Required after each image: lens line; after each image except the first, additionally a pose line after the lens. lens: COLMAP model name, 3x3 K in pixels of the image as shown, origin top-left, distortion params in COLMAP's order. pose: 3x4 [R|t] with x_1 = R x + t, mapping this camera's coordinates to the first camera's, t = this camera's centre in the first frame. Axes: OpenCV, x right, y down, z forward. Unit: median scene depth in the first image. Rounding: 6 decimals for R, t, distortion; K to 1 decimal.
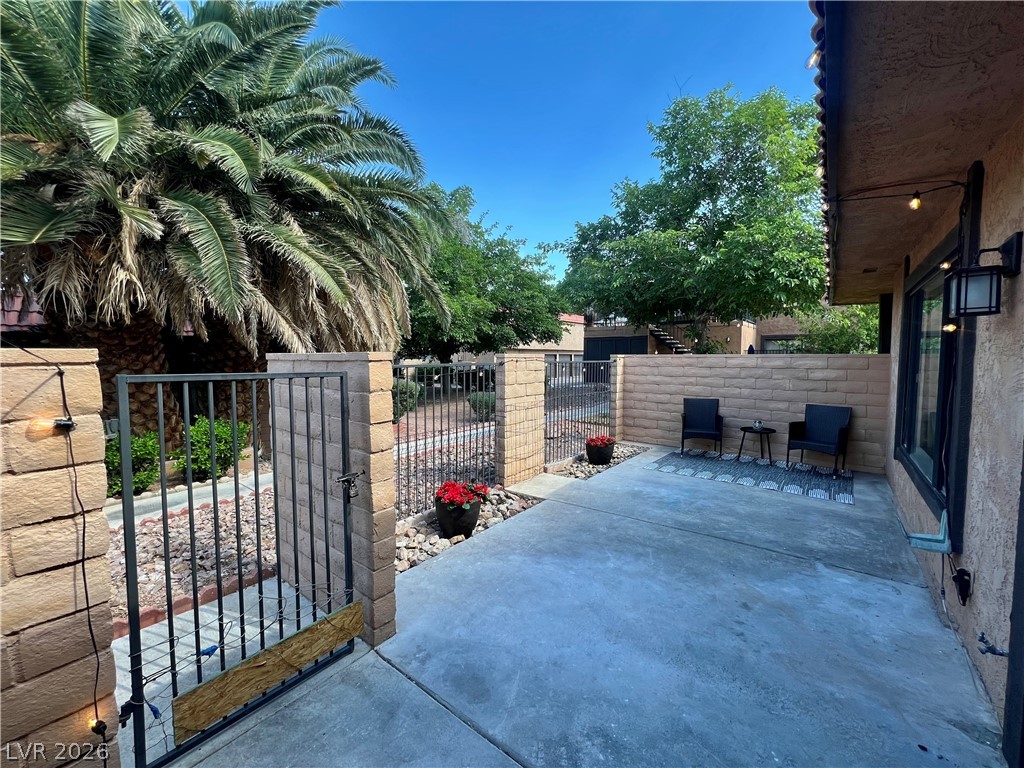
lens RADIAL K [[412.9, 0, 511.9], [0, 412.9, 382.7], [0, 0, 1]] dist [-0.002917, -0.000092]
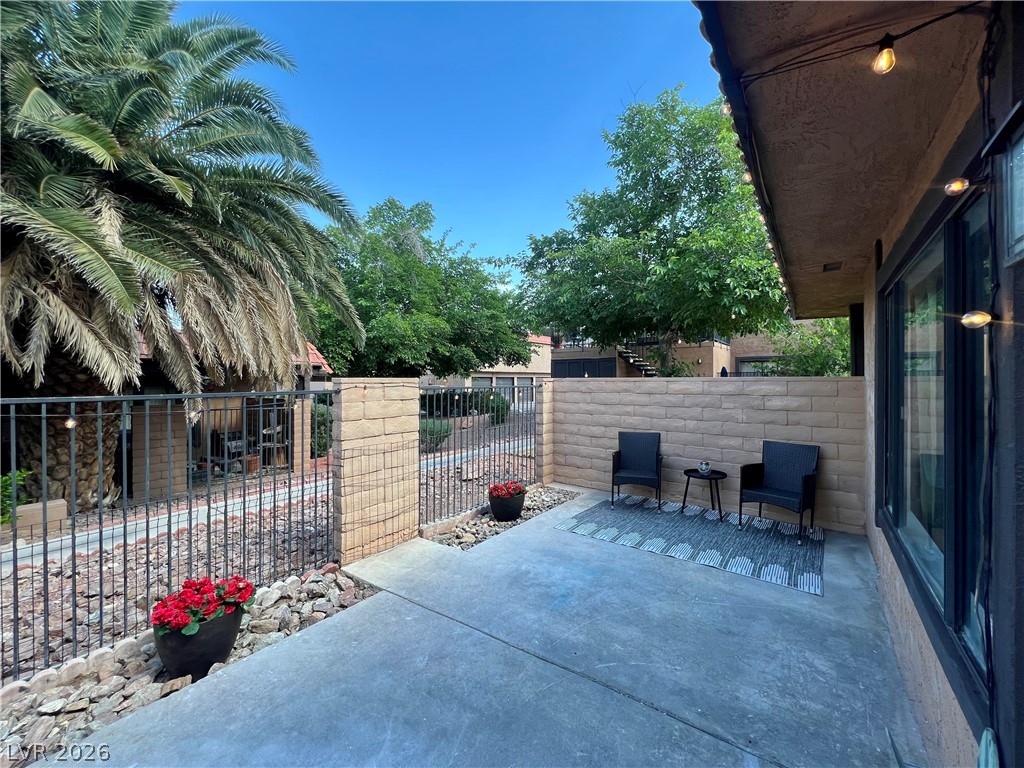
lens RADIAL K [[412.9, 0, 512.8], [0, 412.9, 381.8], [0, 0, 1]] dist [-0.002917, -0.000092]
pose [[0.999600, -0.002717, 0.028137, 0.204889], [0.004331, 0.998338, -0.057471, -0.015825], [-0.027934, 0.057570, 0.997951, 0.213704]]
